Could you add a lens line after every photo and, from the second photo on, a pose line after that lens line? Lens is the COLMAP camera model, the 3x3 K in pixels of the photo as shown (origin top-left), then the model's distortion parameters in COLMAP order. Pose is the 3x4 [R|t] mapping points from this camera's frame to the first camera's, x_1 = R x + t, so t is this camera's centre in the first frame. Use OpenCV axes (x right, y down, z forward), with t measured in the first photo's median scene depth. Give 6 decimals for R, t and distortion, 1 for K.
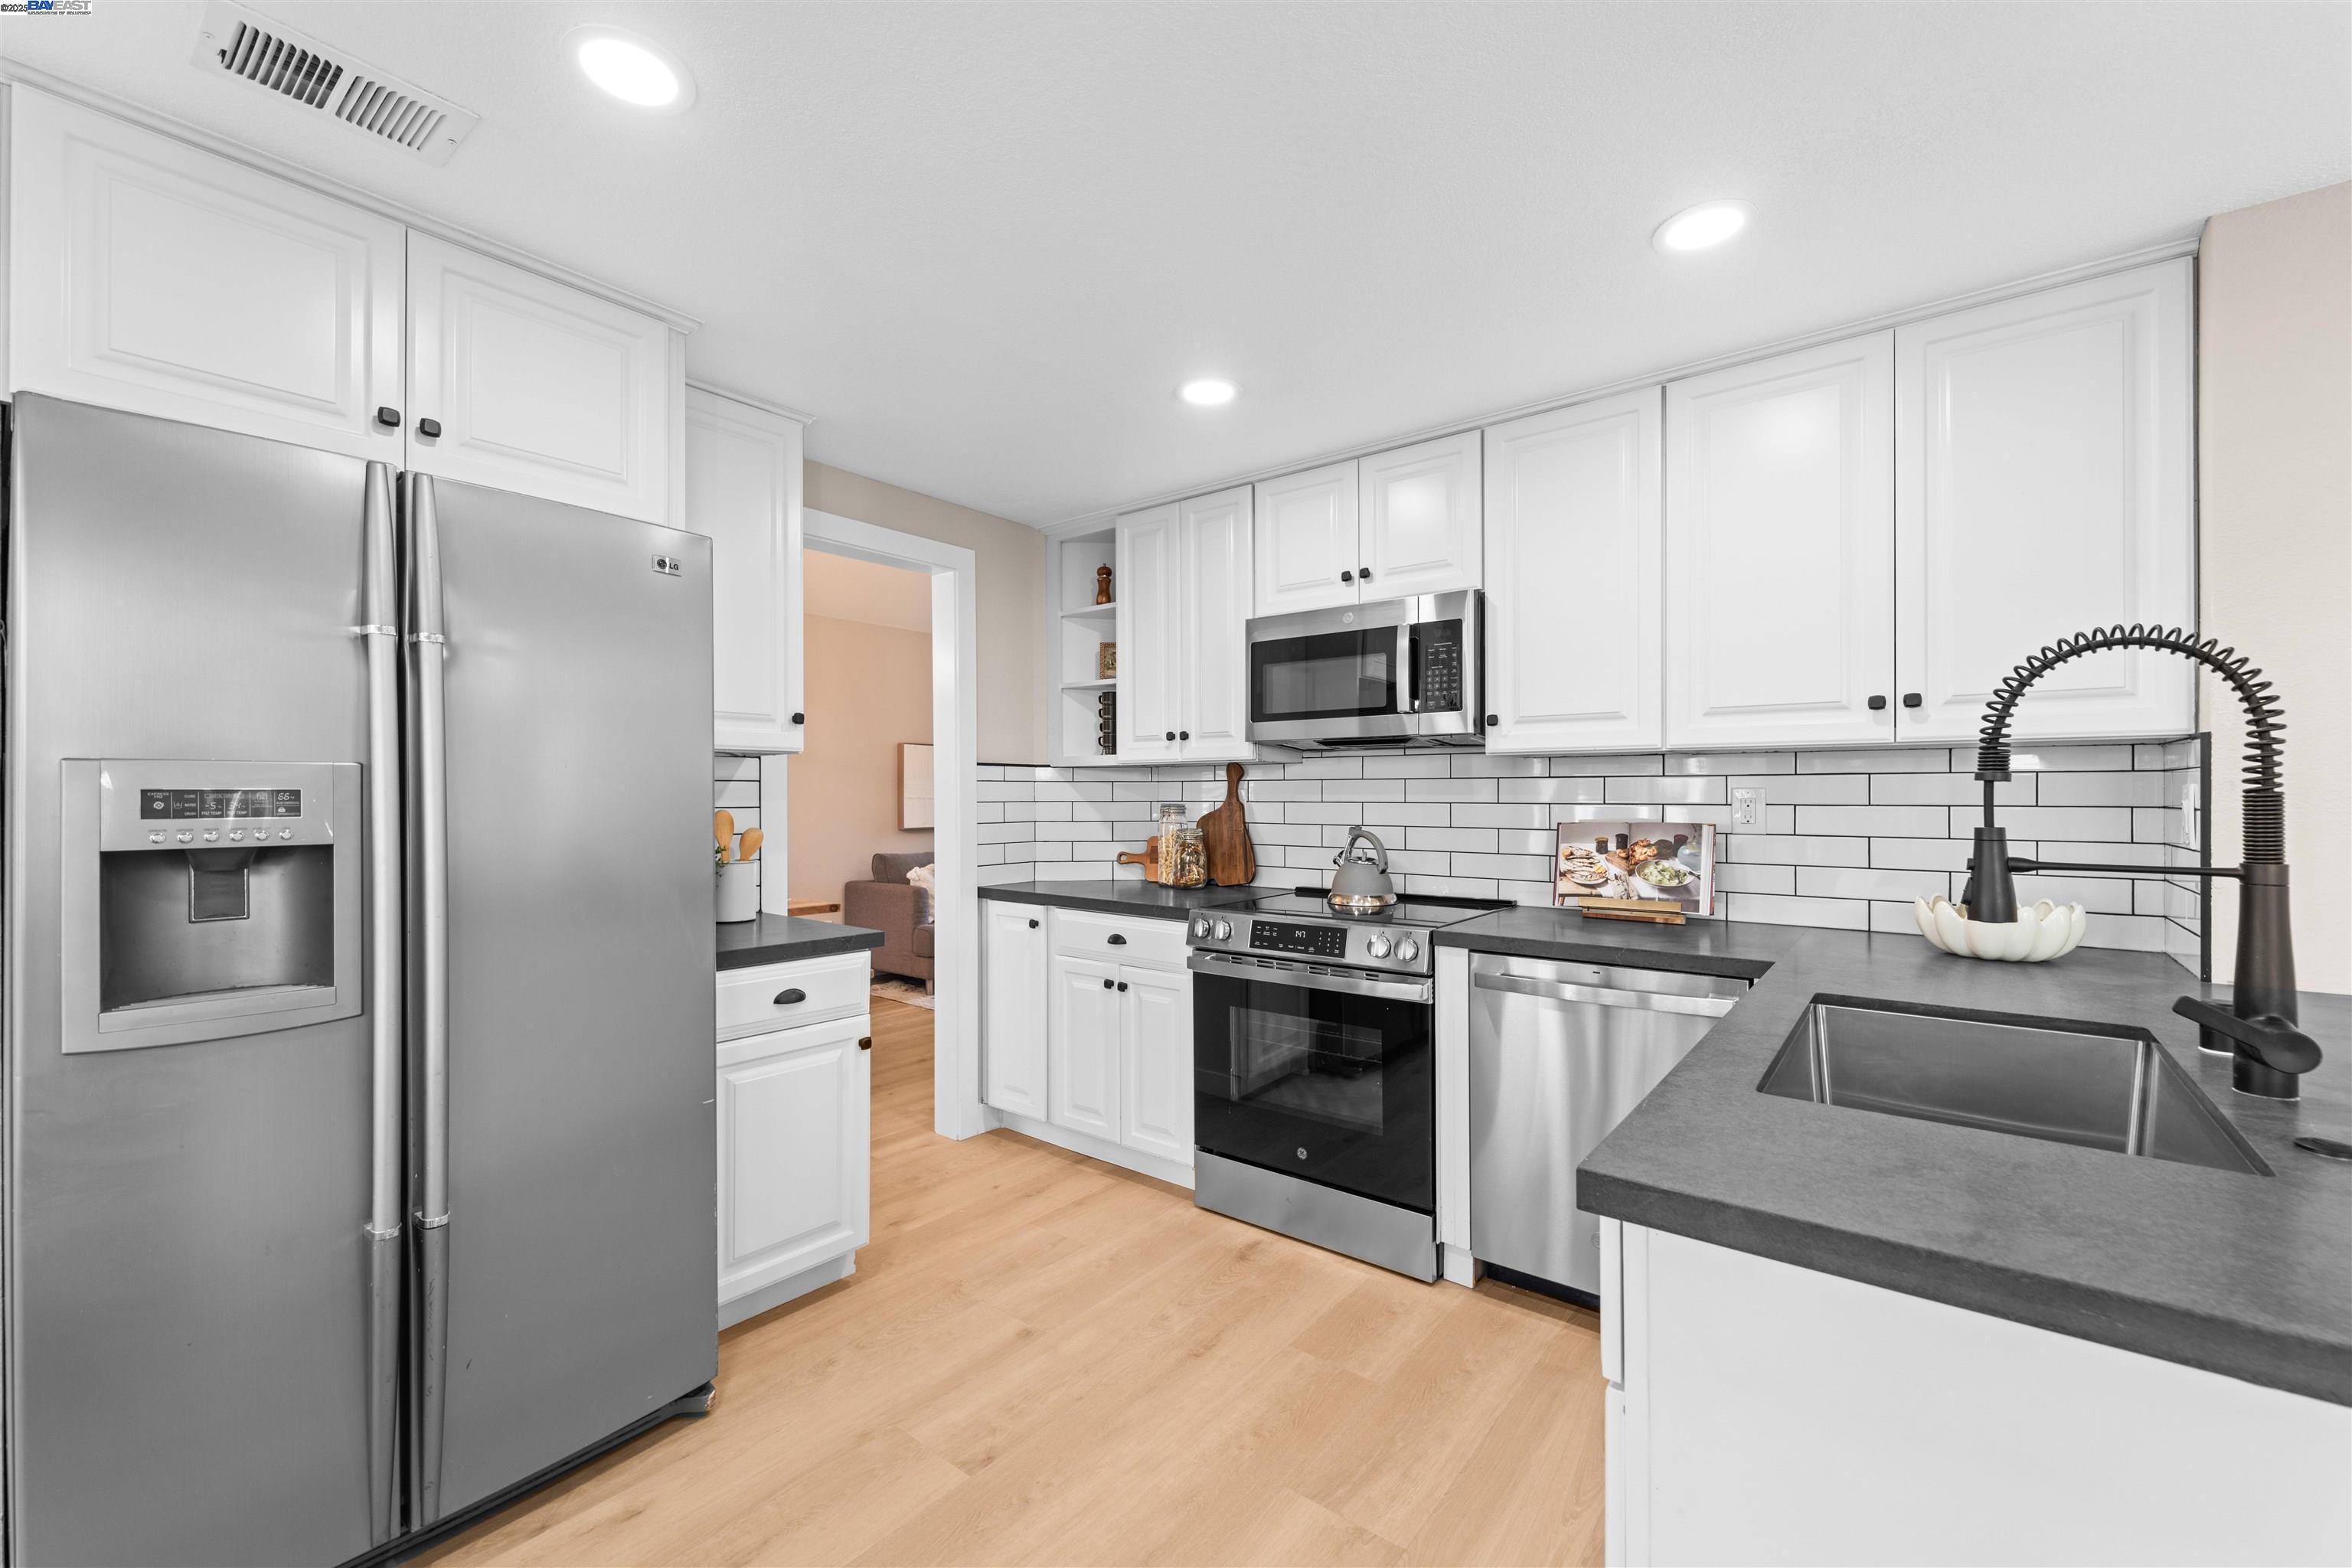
lens RADIAL K [[959.3, 0, 1173.4], [0, 959.3, 796.8], [0, 0, 1]] dist [-0.001516, -0.000354]
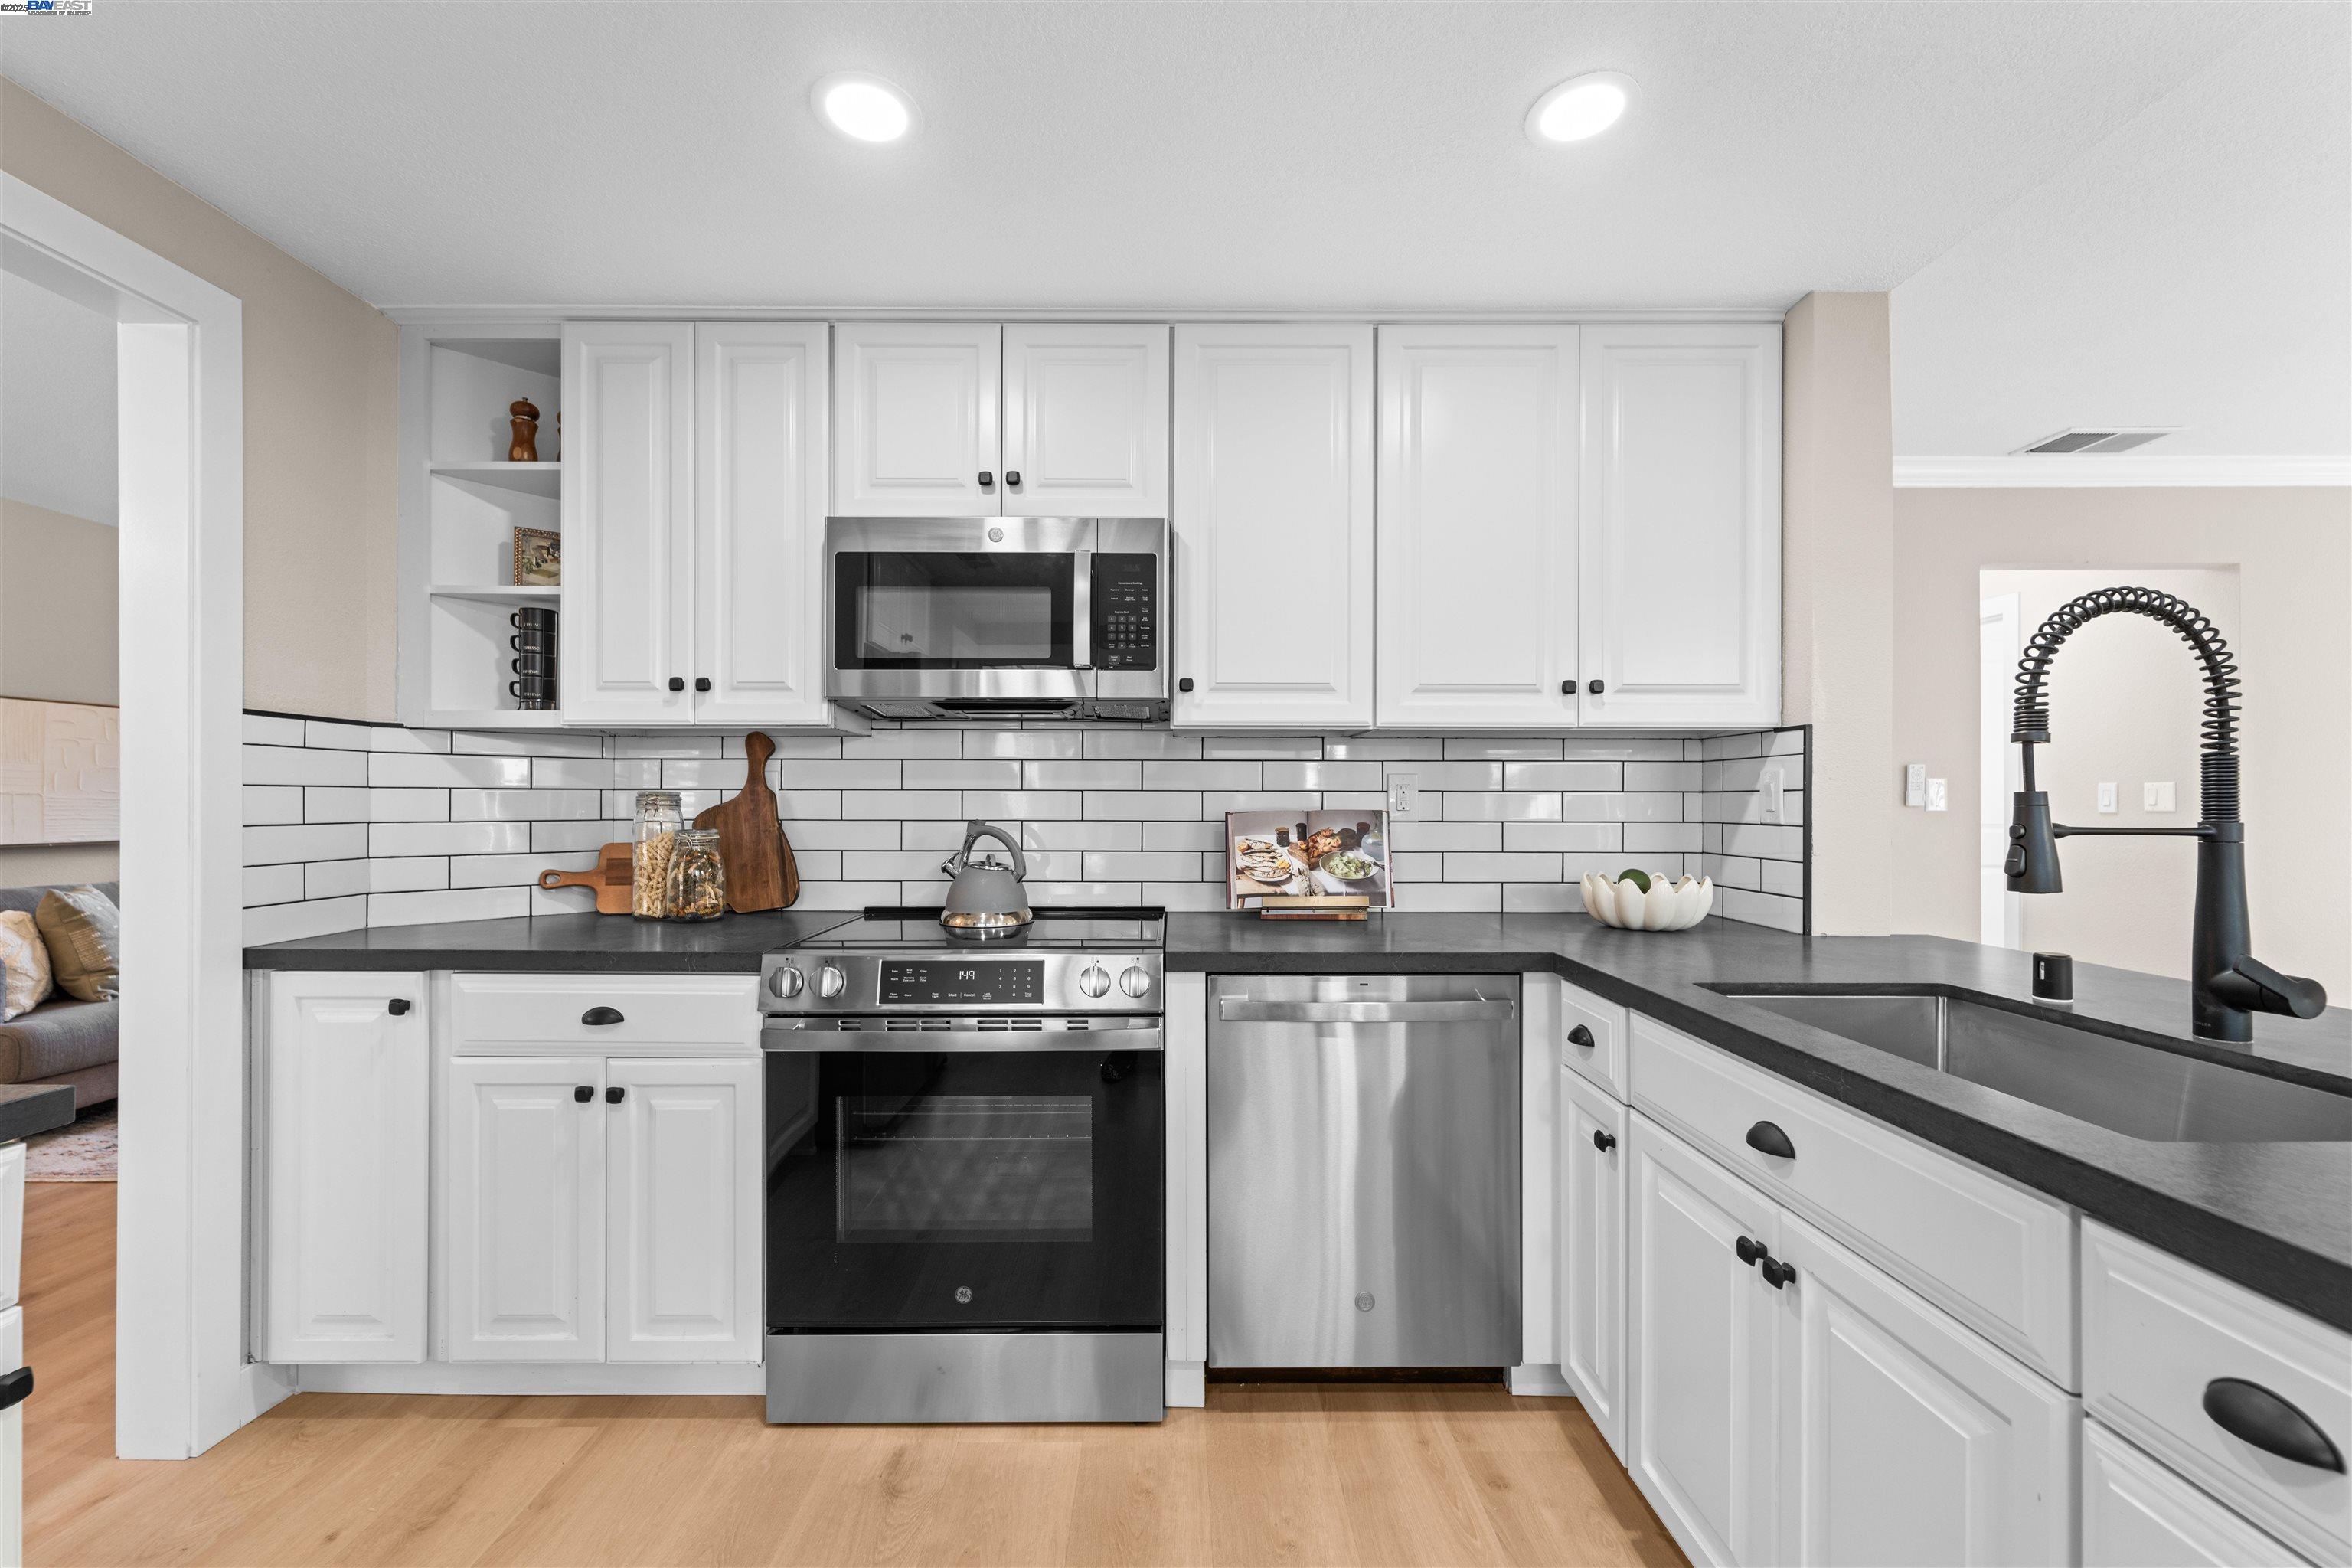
lens RADIAL K [[954.3, 0, 1173.9], [0, 954.3, 798.6], [0, 0, 1]] dist [0.000186, -0.000432]
pose [[0.779243, 0.004473, 0.626706, -0.164032], [-0.000987, 0.999982, -0.005910, 0.018878], [-0.626721, 0.003987, 0.779233, 0.342678]]
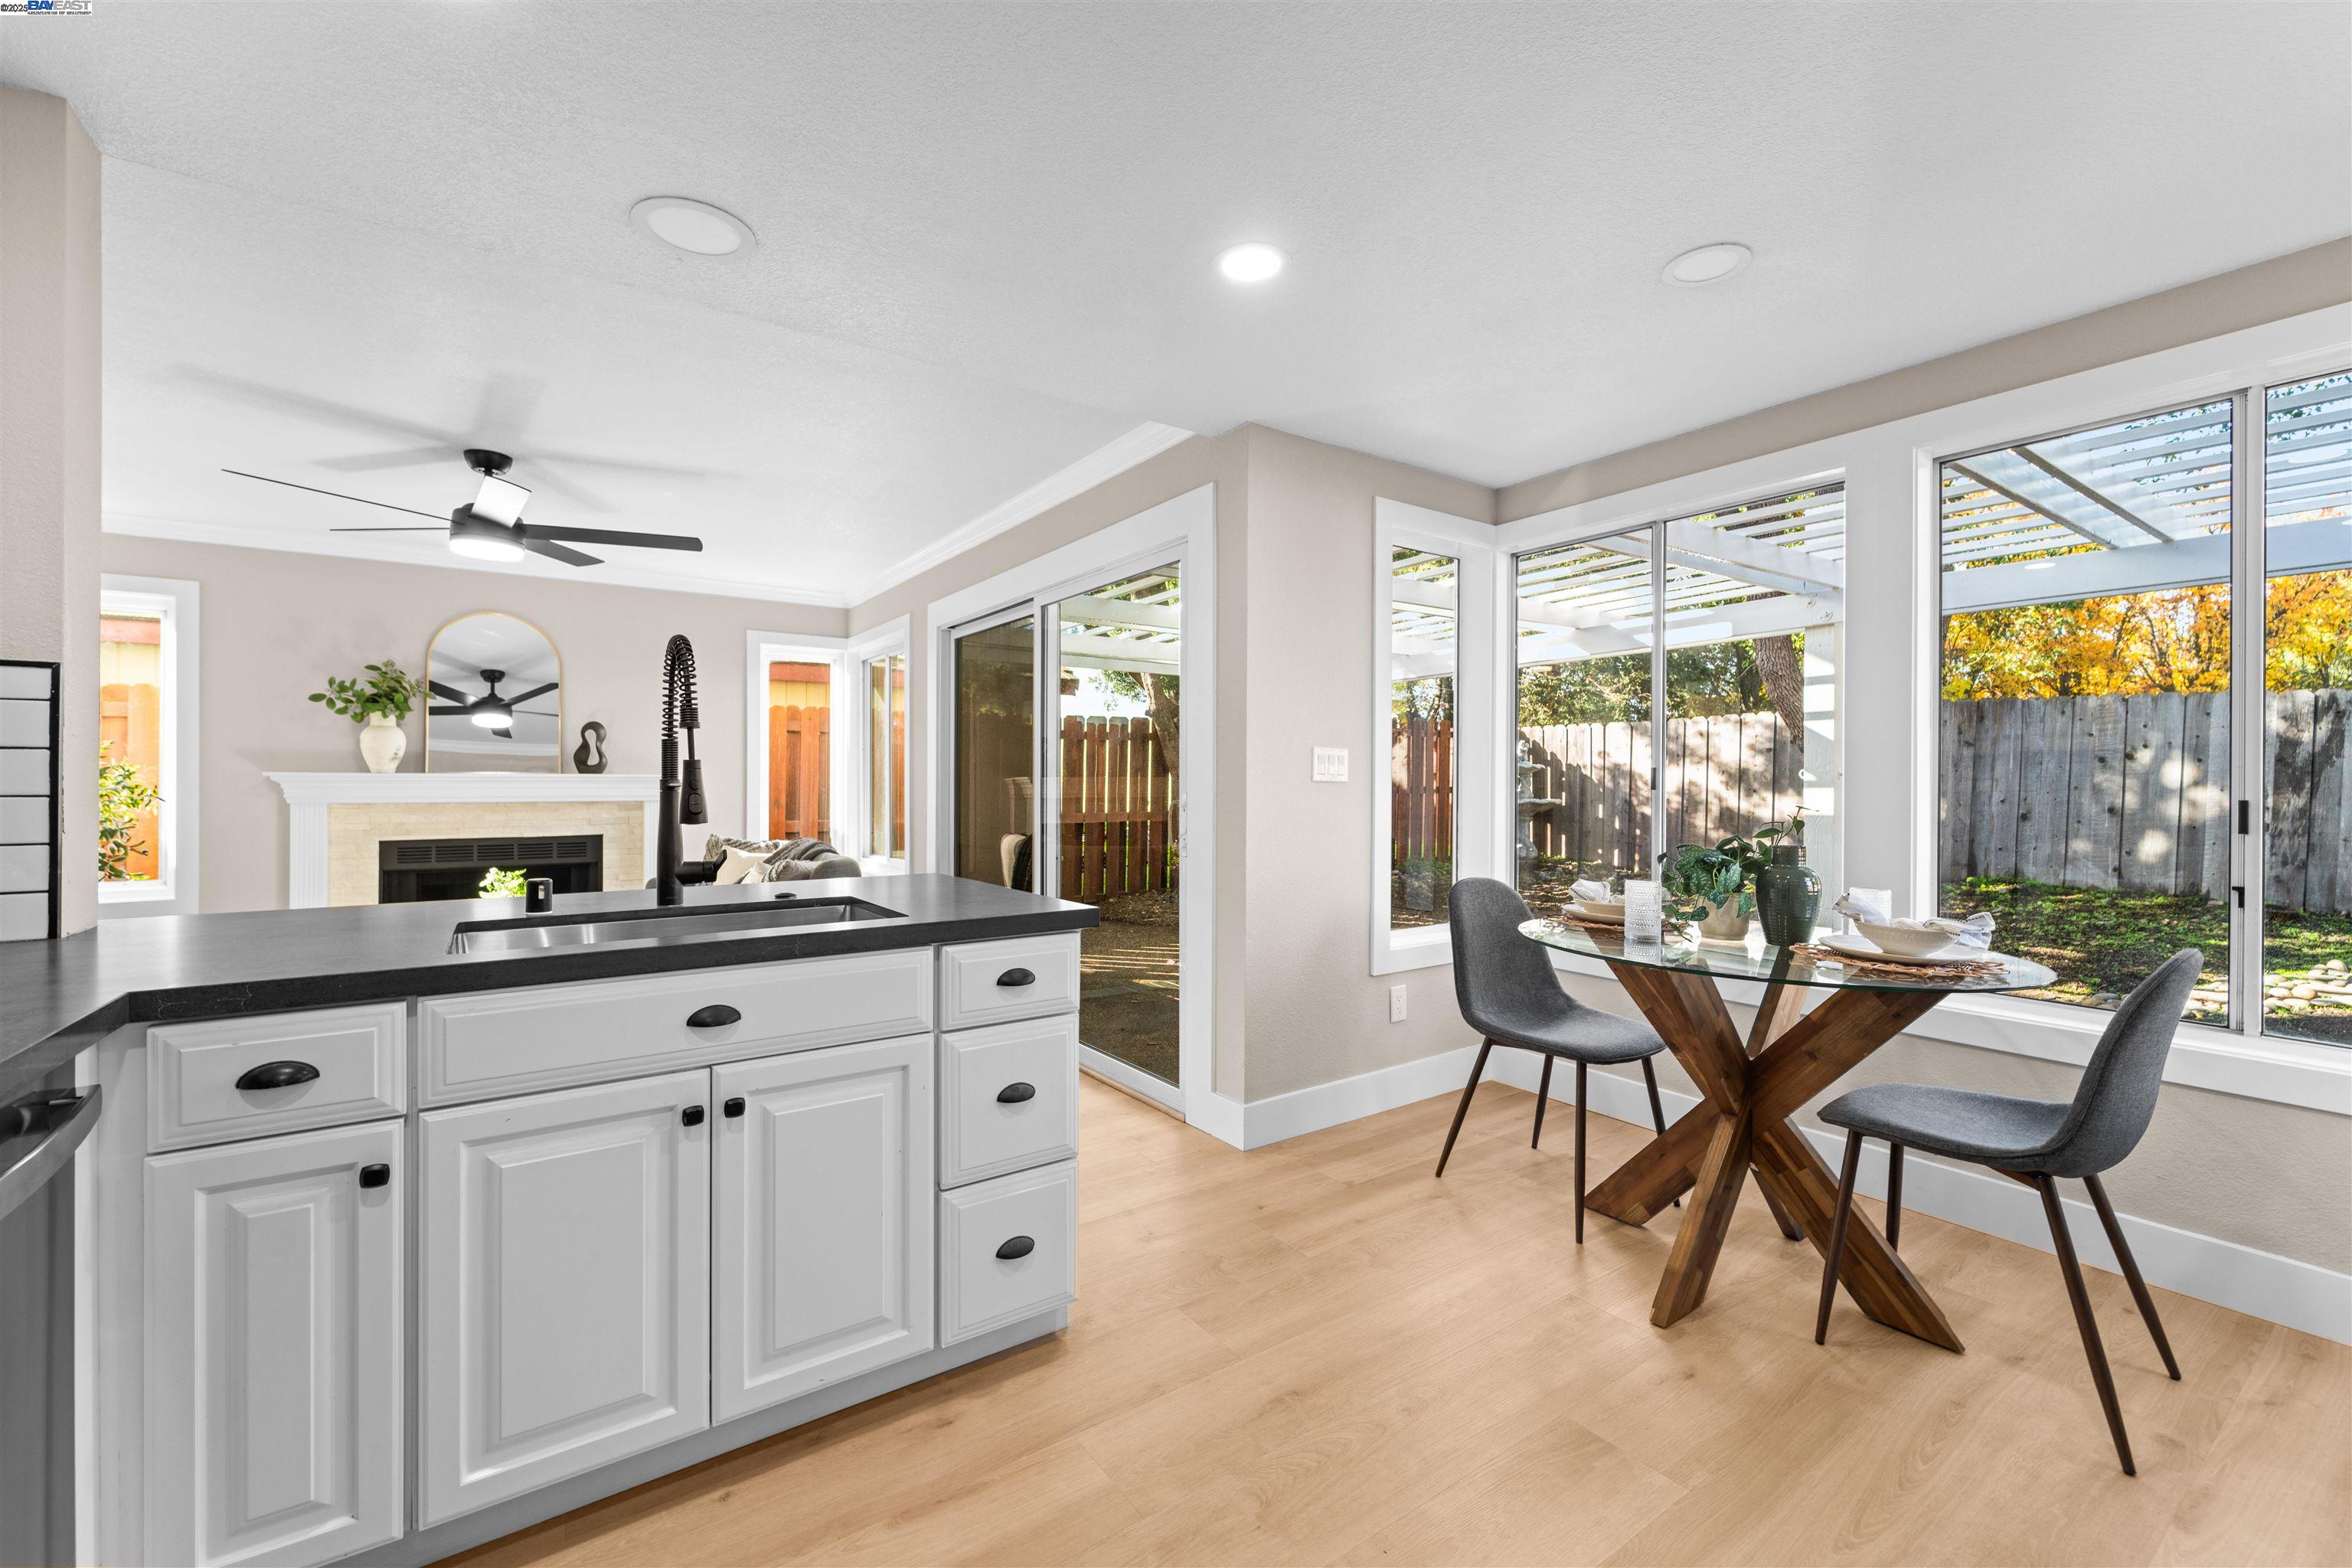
lens RADIAL K [[955.3, 0, 1173.7], [0, 955.3, 780.5], [0, 0, 1]] dist [-0.000715, -0.000833]
pose [[-0.958721, 0.002052, 0.284342, -0.115629], [0.002458, 0.999996, 0.001070, 0.027292], [-0.284339, 0.001725, -0.958722, 0.936680]]
